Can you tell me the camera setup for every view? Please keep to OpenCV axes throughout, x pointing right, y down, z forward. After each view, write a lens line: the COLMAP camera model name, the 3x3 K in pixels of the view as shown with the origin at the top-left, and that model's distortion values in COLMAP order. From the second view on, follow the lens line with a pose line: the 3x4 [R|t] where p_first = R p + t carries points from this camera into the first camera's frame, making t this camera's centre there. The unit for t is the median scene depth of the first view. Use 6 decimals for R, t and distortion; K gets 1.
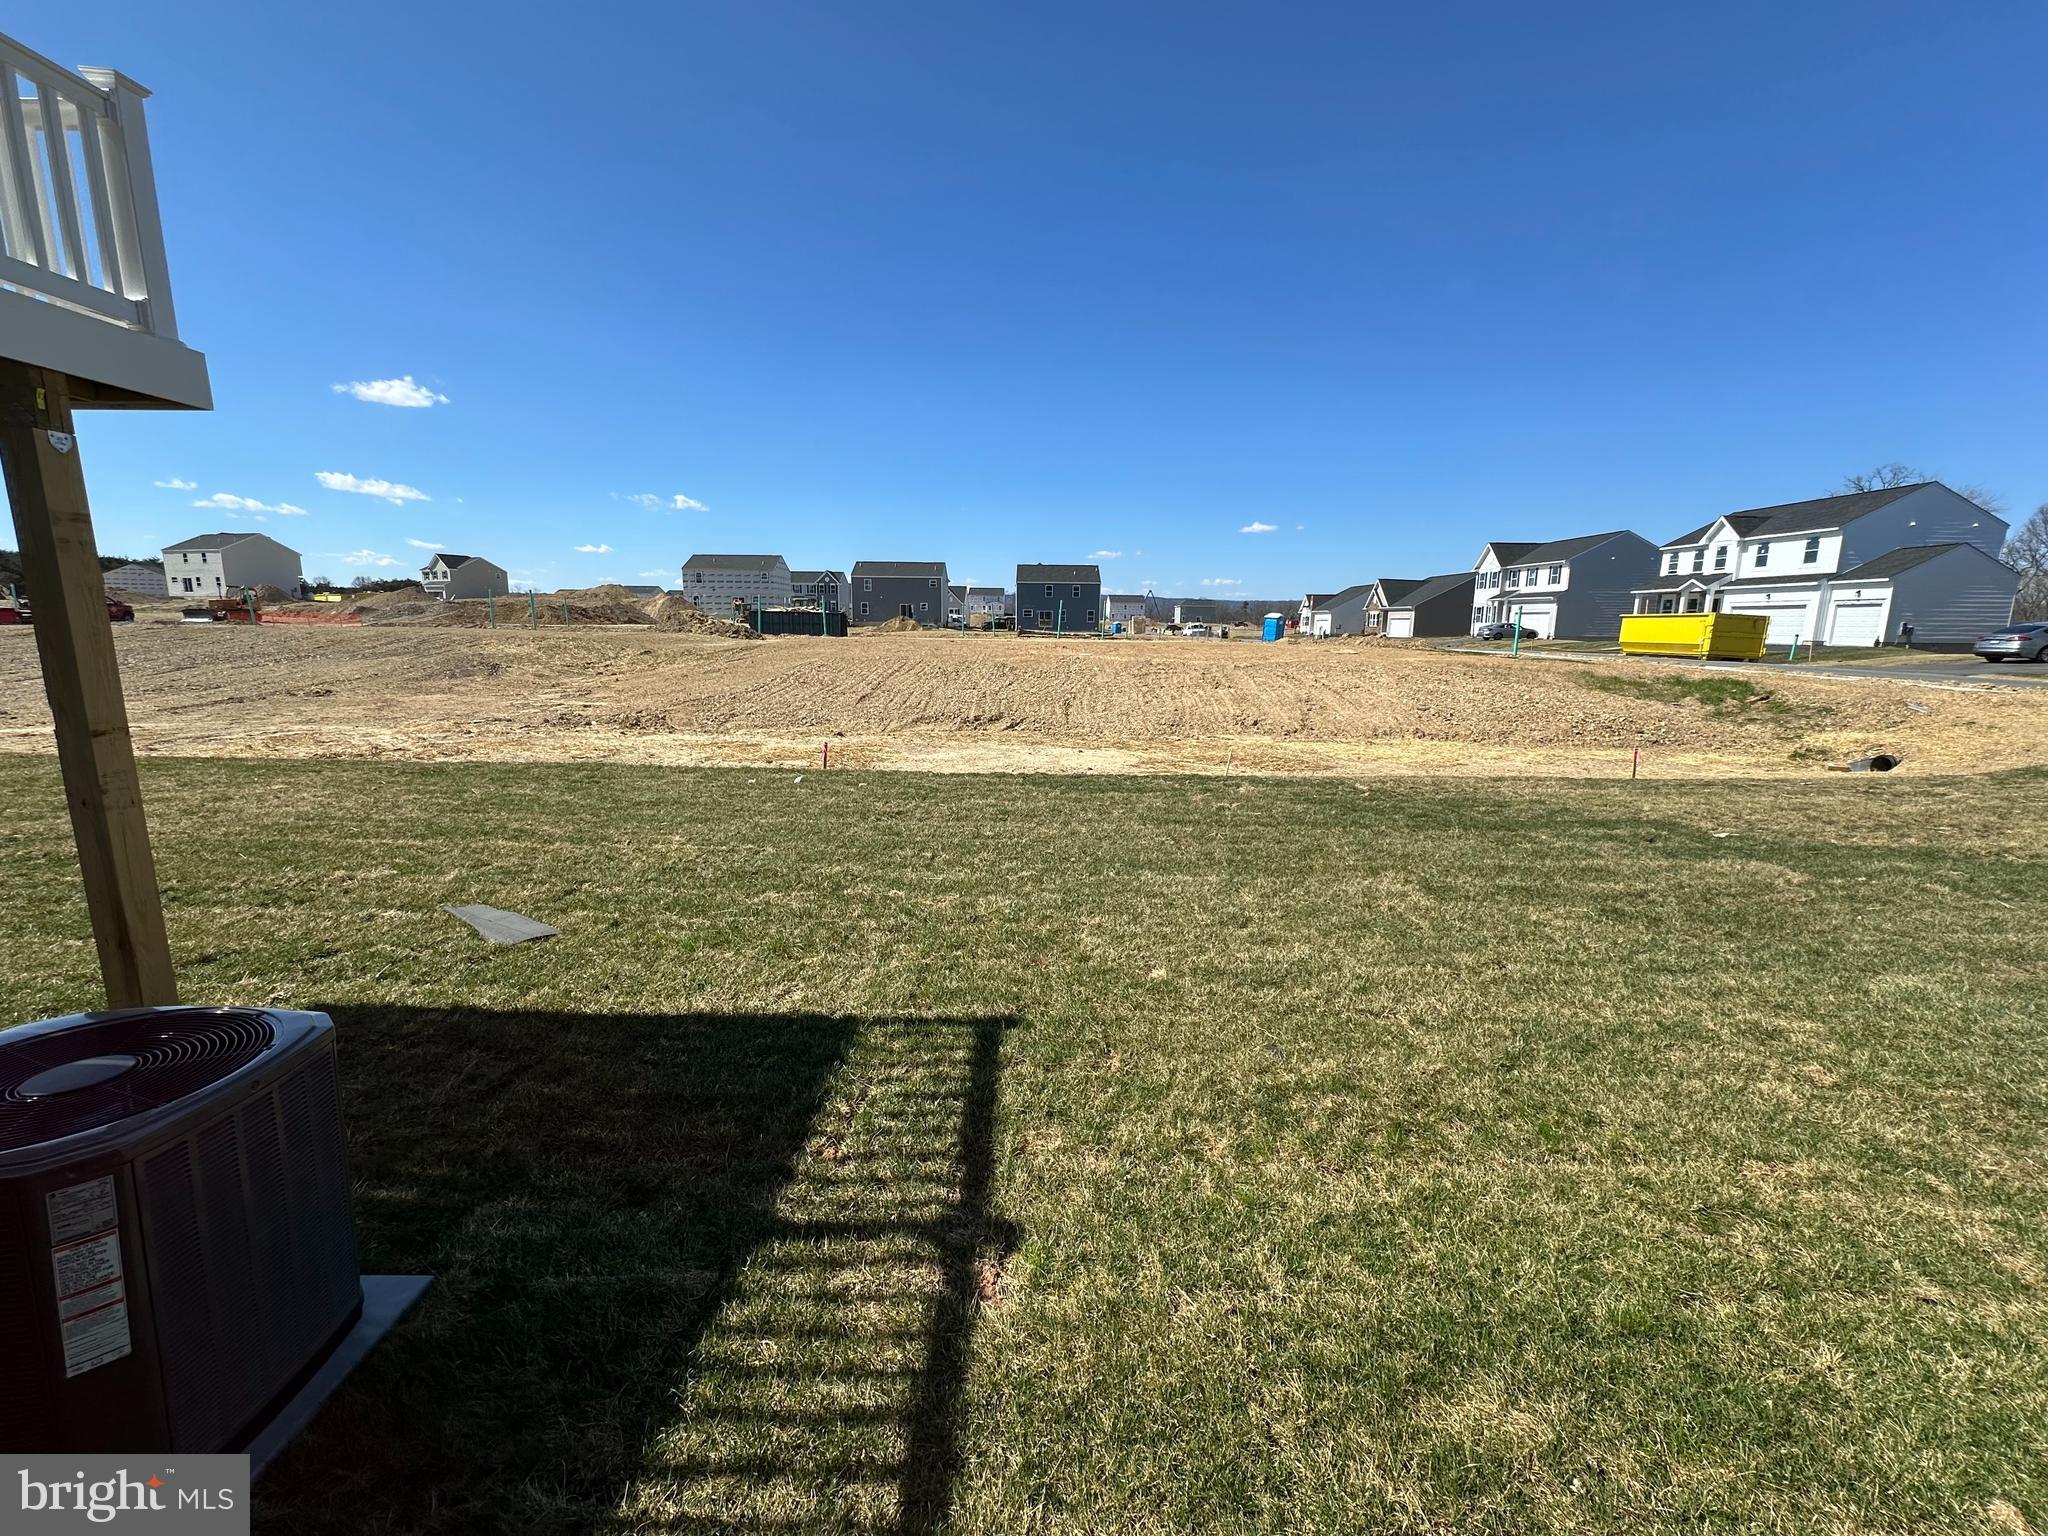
lens RADIAL K [[817.2, 0, 1026.3], [0, 817.2, 767.7], [0, 0, 1]] dist [-0.004237, 0.000223]
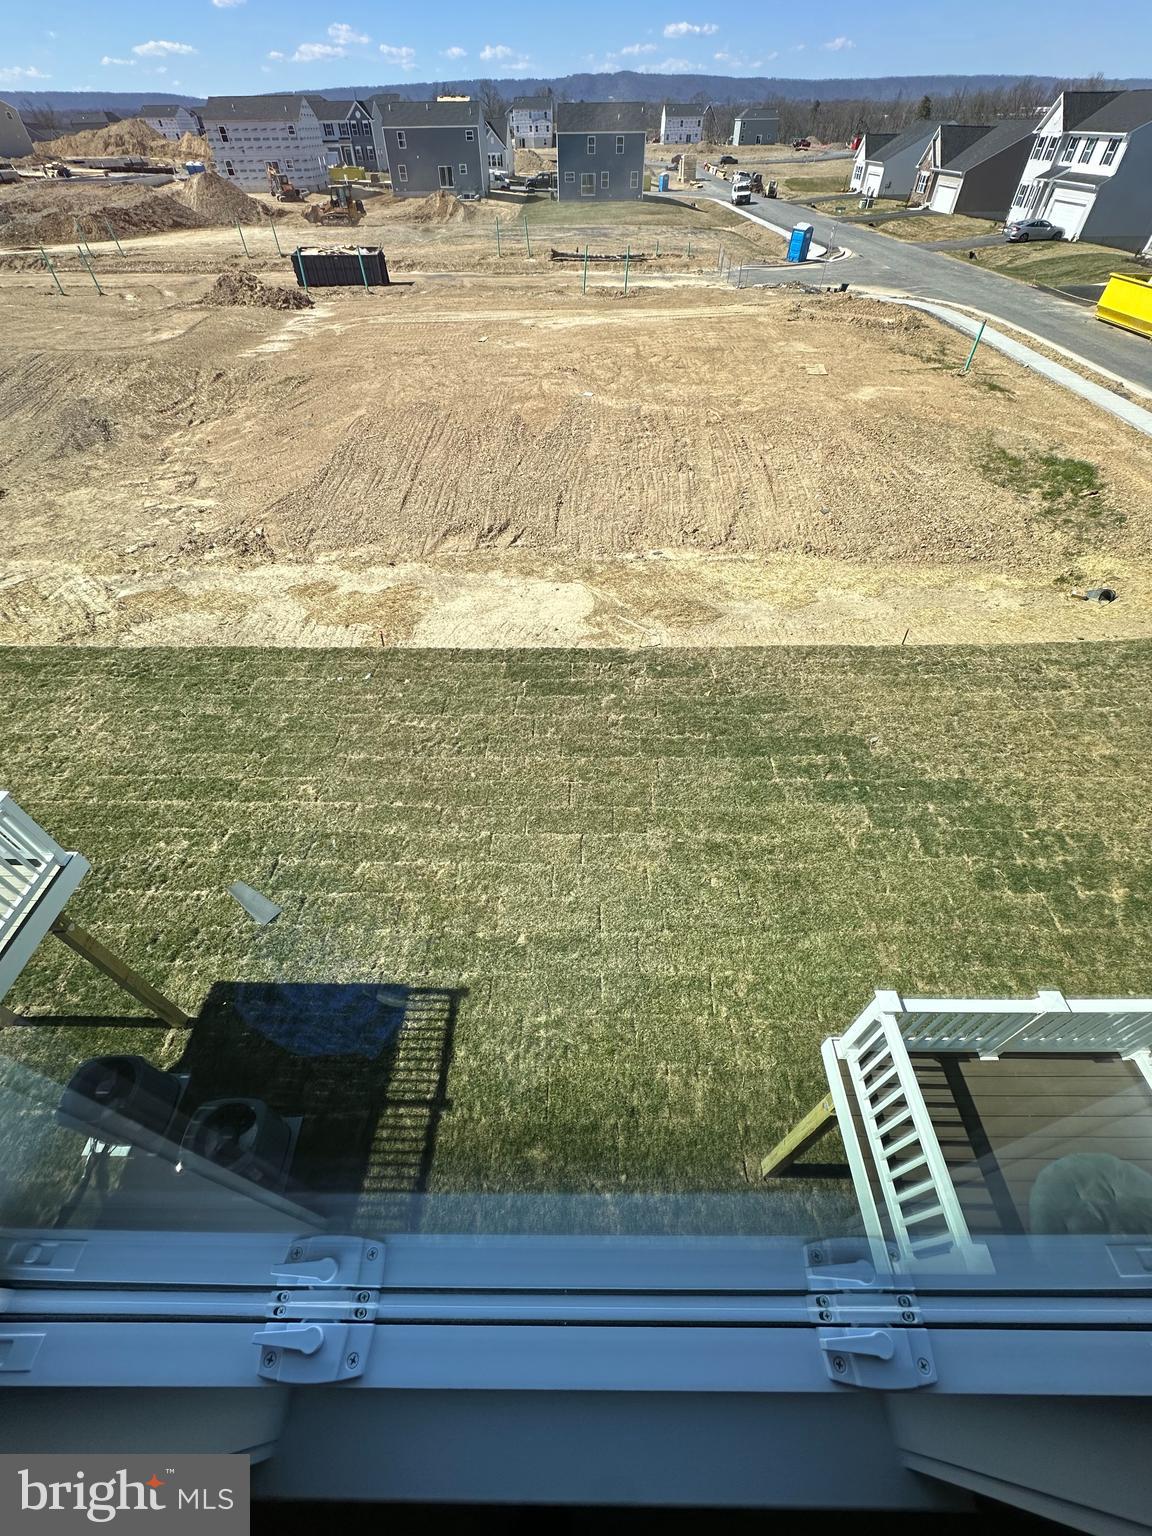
lens RADIAL K [[612.9, 0, 575.1], [0, 612.9, 770.6], [0, 0, 1]] dist [-0.004237, 0.000223]
pose [[0.999827, -0.007523, -0.017022, 0.290724], [0.016197, 0.802186, 0.596855, -1.043448], [0.009164, -0.597027, 0.802169, -0.175630]]
